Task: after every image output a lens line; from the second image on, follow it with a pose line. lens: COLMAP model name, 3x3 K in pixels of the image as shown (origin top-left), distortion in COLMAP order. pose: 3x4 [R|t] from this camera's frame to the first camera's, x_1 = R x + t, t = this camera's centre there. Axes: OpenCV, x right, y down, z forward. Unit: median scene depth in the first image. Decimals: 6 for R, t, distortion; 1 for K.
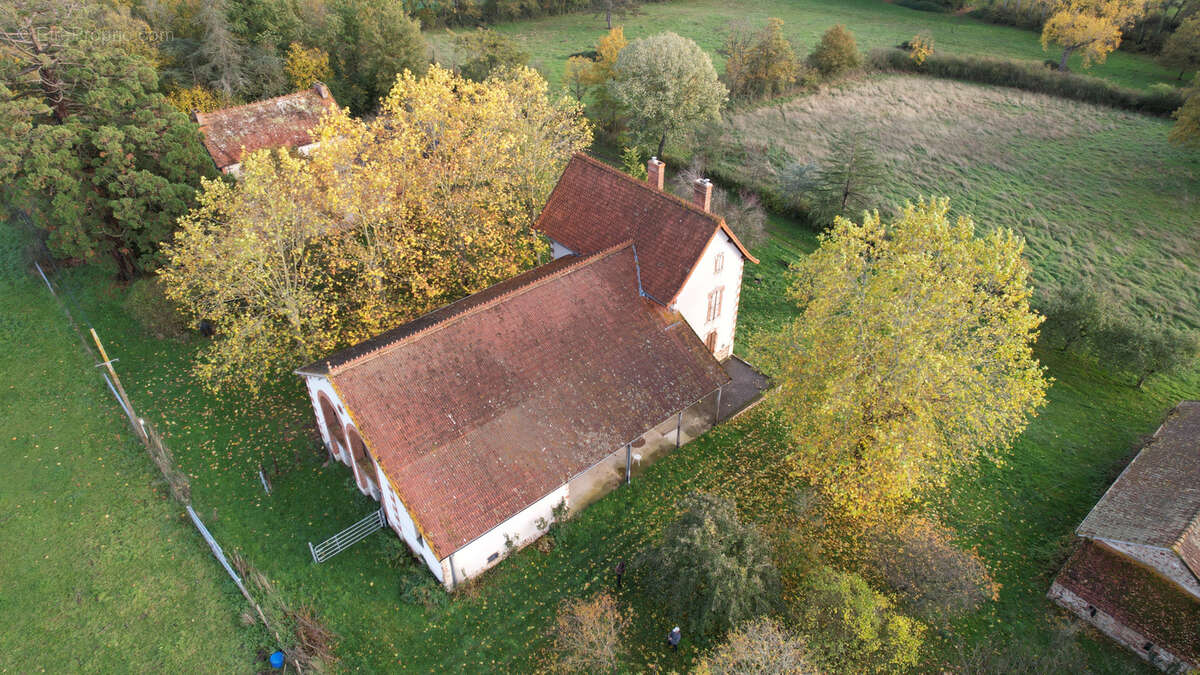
lens RADIAL K [[767.8, 0, 600.6], [0, 767.8, 343.5], [0, 0, 1]] dist [-0.079050, 0.073777]
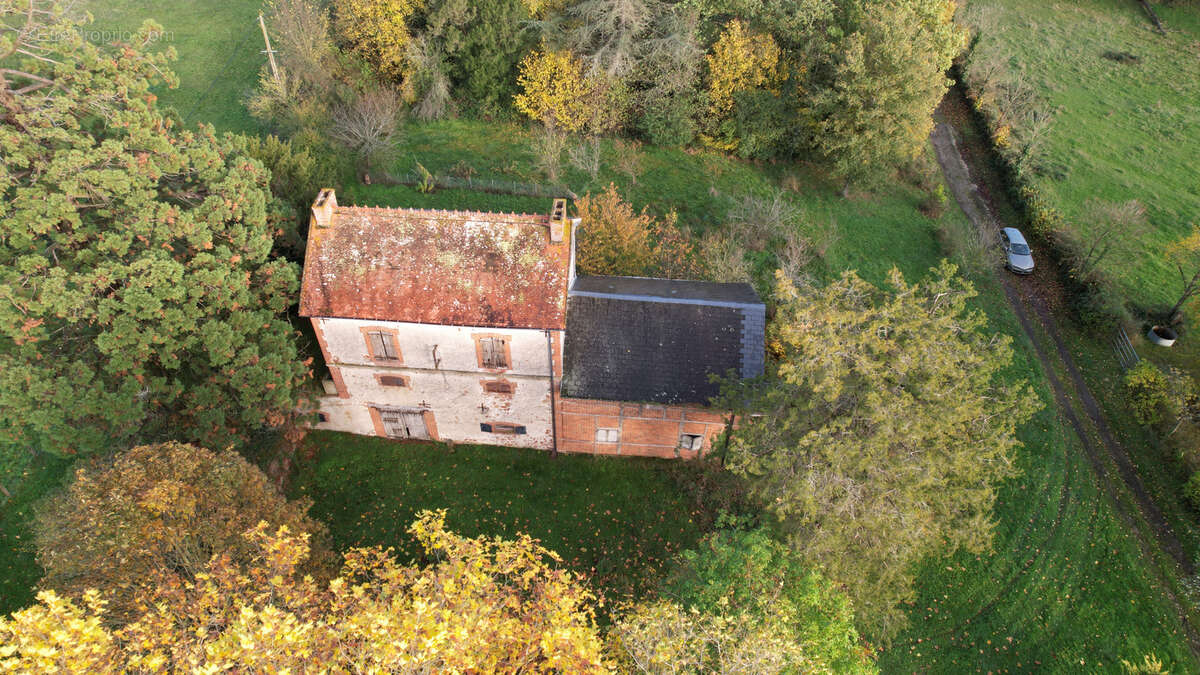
lens RADIAL K [[767.8, 0, 600.6], [0, 767.8, 343.5], [0, 0, 1]] dist [-0.079050, 0.073777]
pose [[0.703684, 0.509100, -0.495627, -0.061719], [-0.426032, 0.860581, 0.279101, -0.438359], [0.568618, 0.014754, 0.822470, 0.629812]]
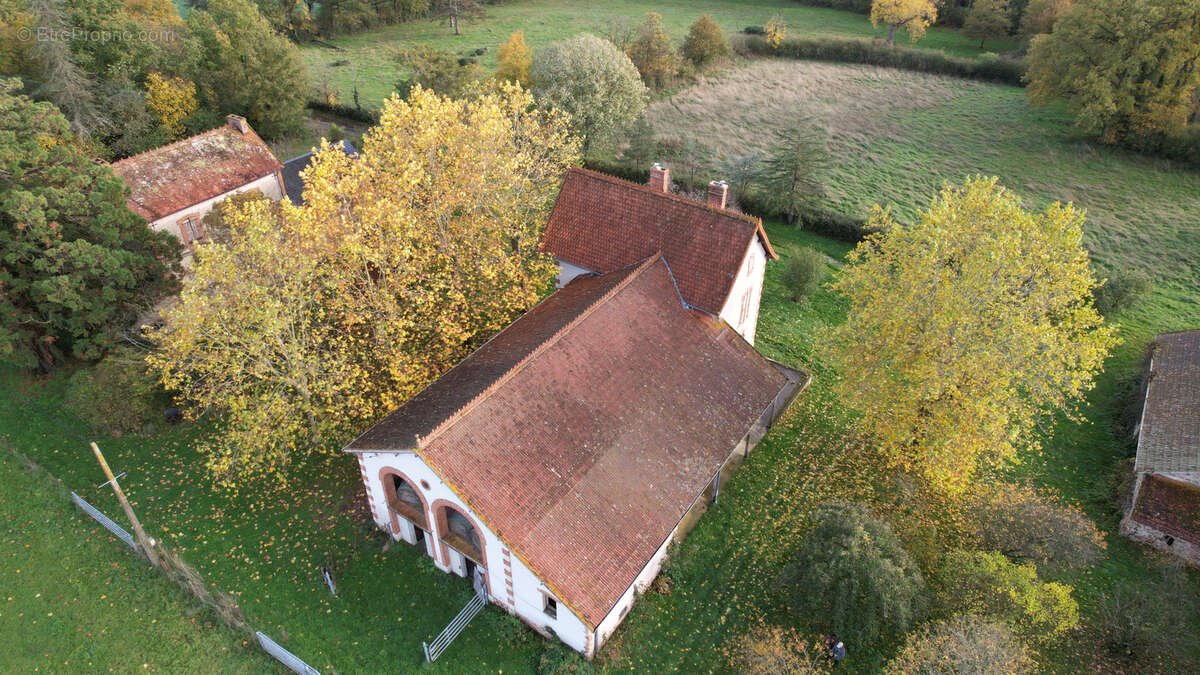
lens RADIAL K [[767.8, 0, 600.6], [0, 767.8, 343.5], [0, 0, 1]] dist [-0.079050, 0.073777]
pose [[0.967663, -0.146582, 0.205286, -0.187679], [0.146510, 0.989086, 0.015636, -0.036328], [-0.205338, 0.014946, 0.978577, 0.059580]]
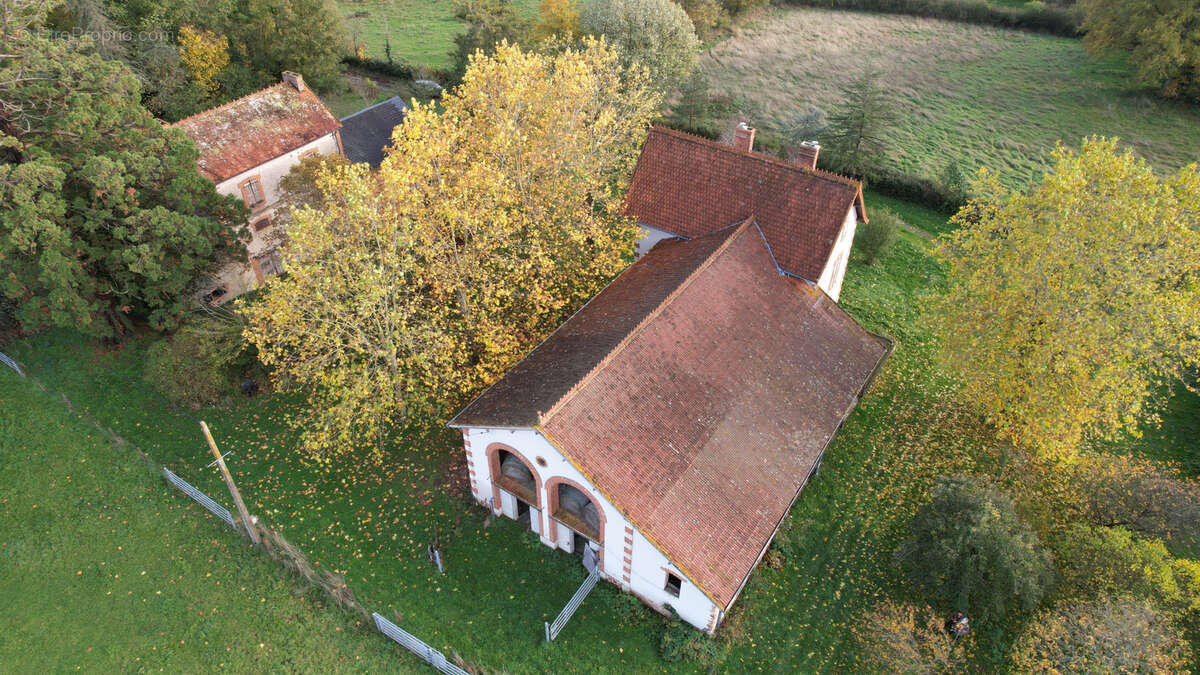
lens RADIAL K [[767.8, 0, 600.6], [0, 767.8, 343.5], [0, 0, 1]] dist [-0.079050, 0.073777]
pose [[0.967399, -0.161213, 0.195318, -0.262217], [0.149584, 0.986051, 0.072992, -0.059585], [-0.204360, -0.041396, 0.978020, 0.096947]]
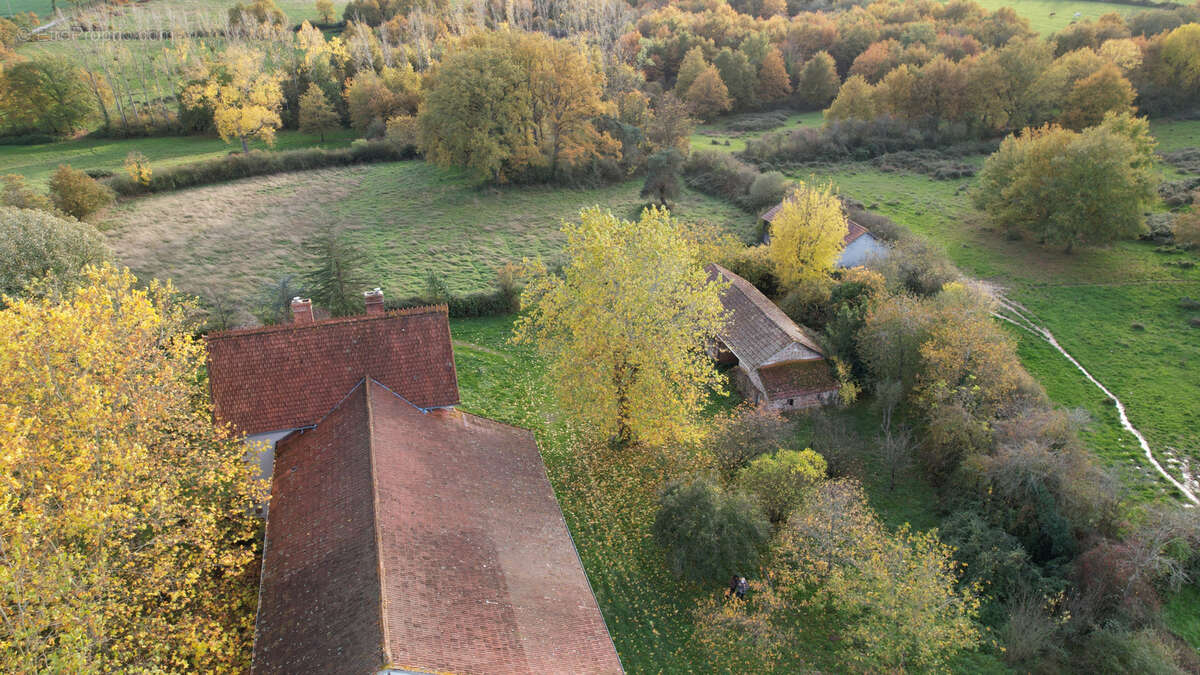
lens RADIAL K [[767.8, 0, 600.6], [0, 767.8, 343.5], [0, 0, 1]] dist [-0.079050, 0.073777]
pose [[0.410810, -0.433481, 0.802078, -0.425122], [0.531185, 0.828804, 0.175861, -0.135913], [-0.740998, 0.353806, 0.570739, 0.201153]]
